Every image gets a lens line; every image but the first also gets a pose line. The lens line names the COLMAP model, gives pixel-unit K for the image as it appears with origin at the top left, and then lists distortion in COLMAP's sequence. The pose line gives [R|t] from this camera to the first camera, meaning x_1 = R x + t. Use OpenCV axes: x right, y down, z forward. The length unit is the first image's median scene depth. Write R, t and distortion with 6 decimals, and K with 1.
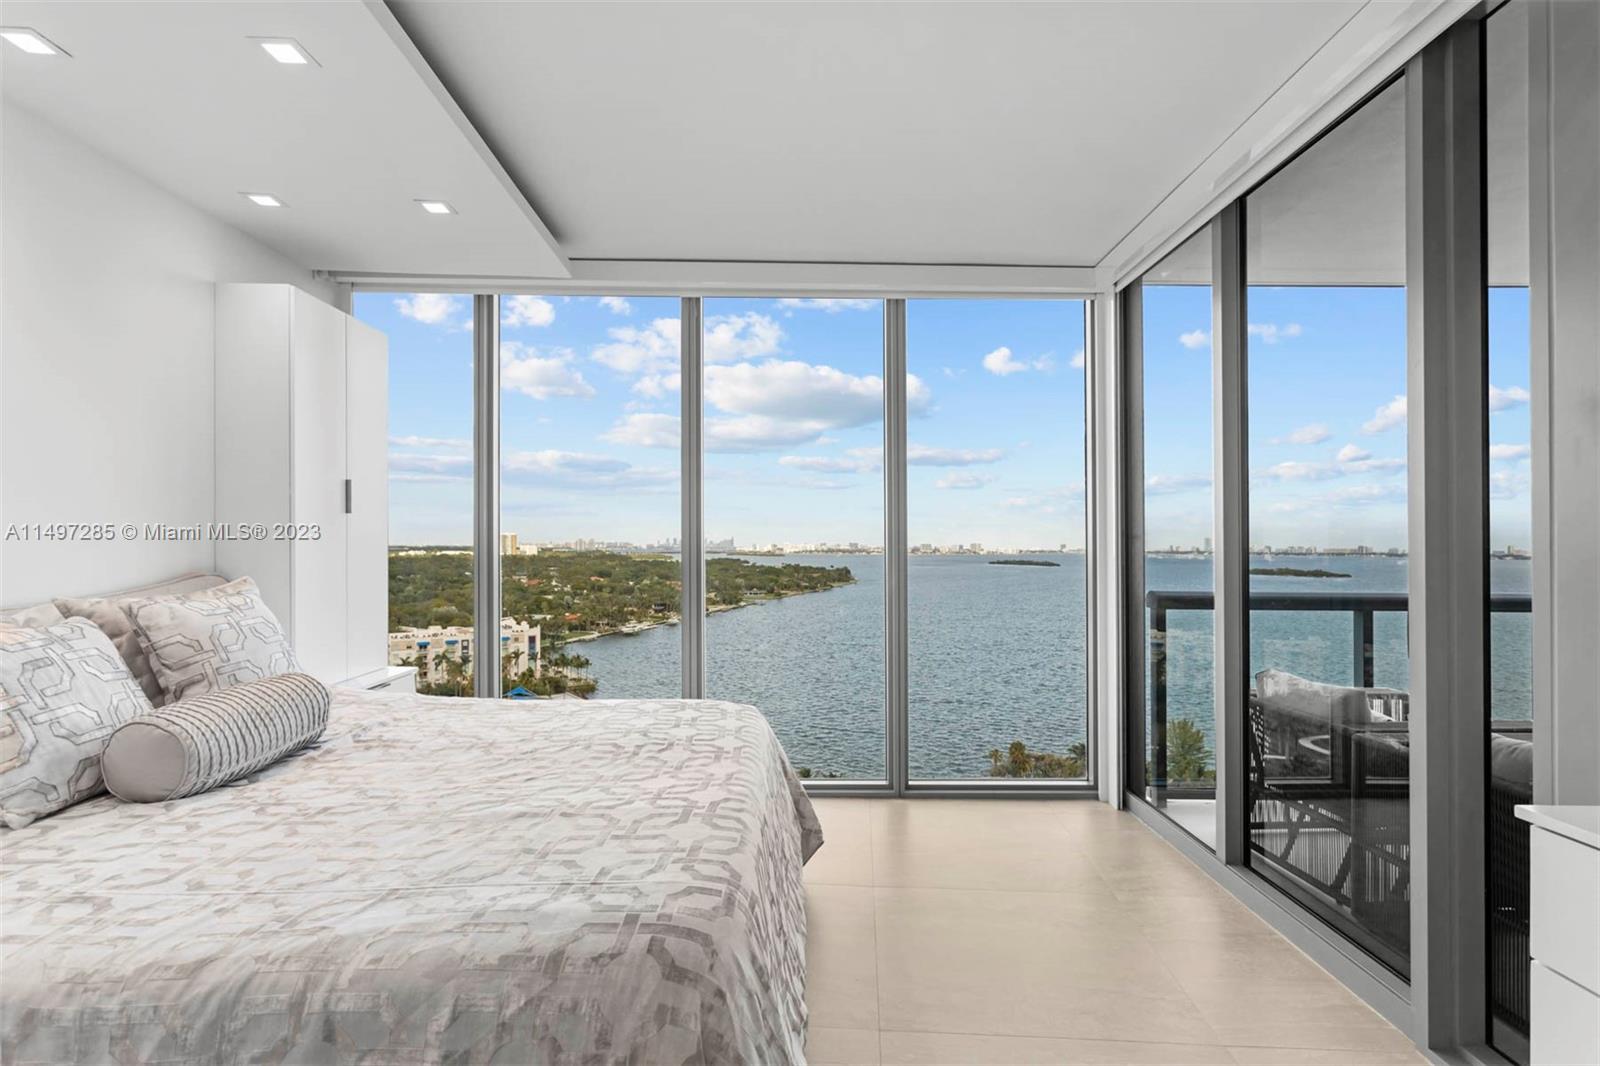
lens RADIAL K [[789.1, 0, 813.1], [0, 789.1, 552.0], [0, 0, 1]] dist [-0.014285, 0.004369]
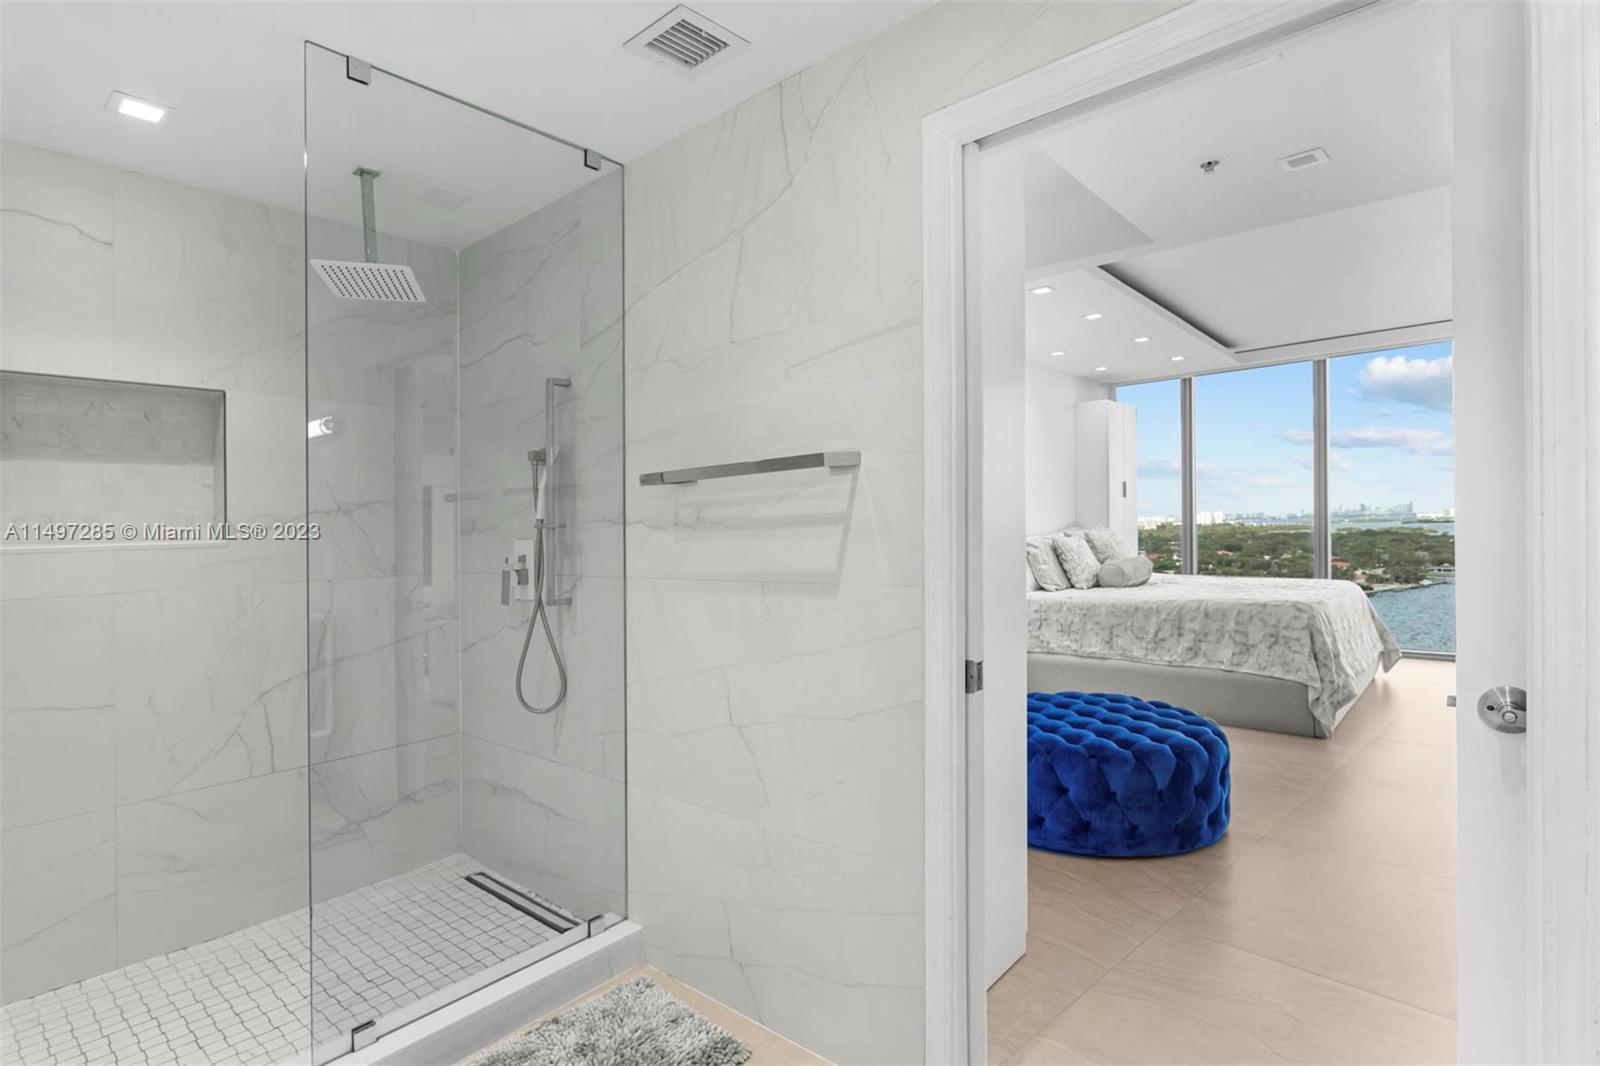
lens RADIAL K [[789.1, 0, 779.1], [0, 789.1, 554.0], [0, 0, 1]] dist [-0.014285, 0.004369]
pose [[0.709561, -0.009230, -0.704584, 0.276576], [0.032241, 0.999292, 0.019377, 0.040649], [0.703906, -0.036466, 0.709356, -1.334501]]
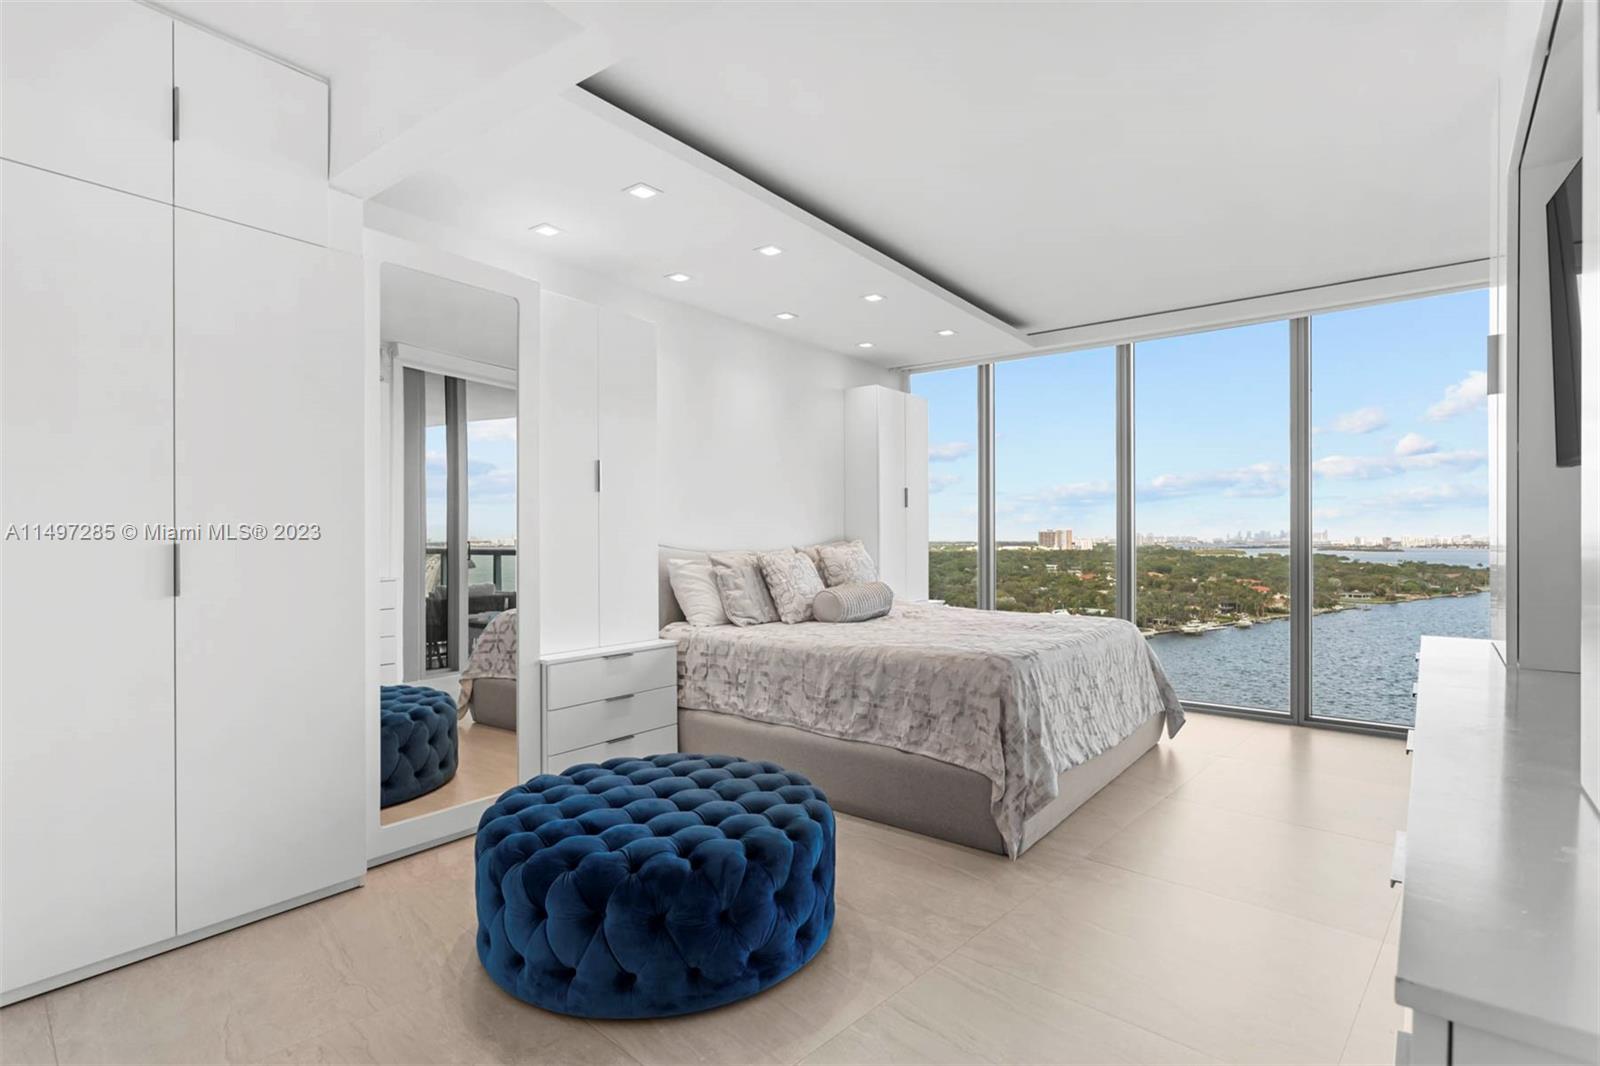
lens RADIAL K [[789.1, 0, 796.1], [0, 789.1, 558.8], [0, 0, 1]] dist [-0.014285, 0.004369]
pose [[0.765763, 0.006678, -0.643088, 0.395033], [0.002795, 0.999902, 0.013712, 0.047283], [0.643116, -0.012297, 0.765670, -0.567508]]
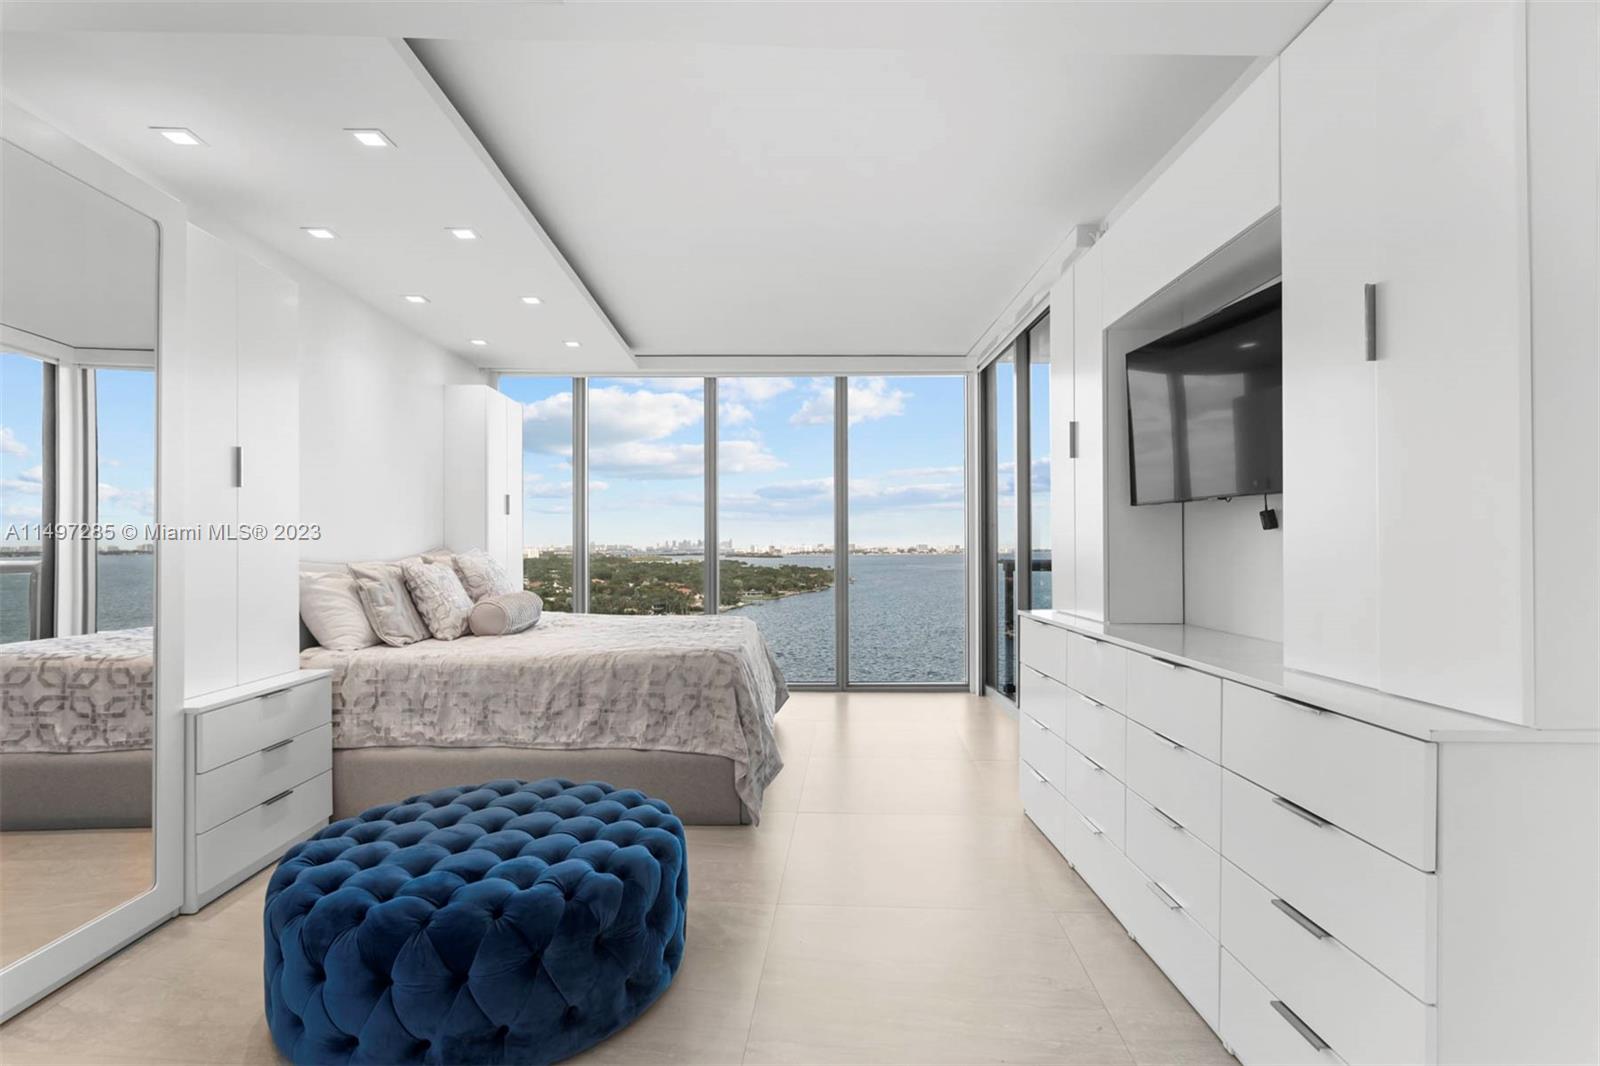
lens RADIAL K [[789.1, 0, 793.5], [0, 789.1, 562.1], [0, 0, 1]] dist [-0.014285, 0.004369]
pose [[0.999715, -0.008972, -0.022101, 0.063792], [0.009226, 0.999892, 0.011457, 0.045907], [0.021996, -0.011658, 0.999690, -0.768490]]
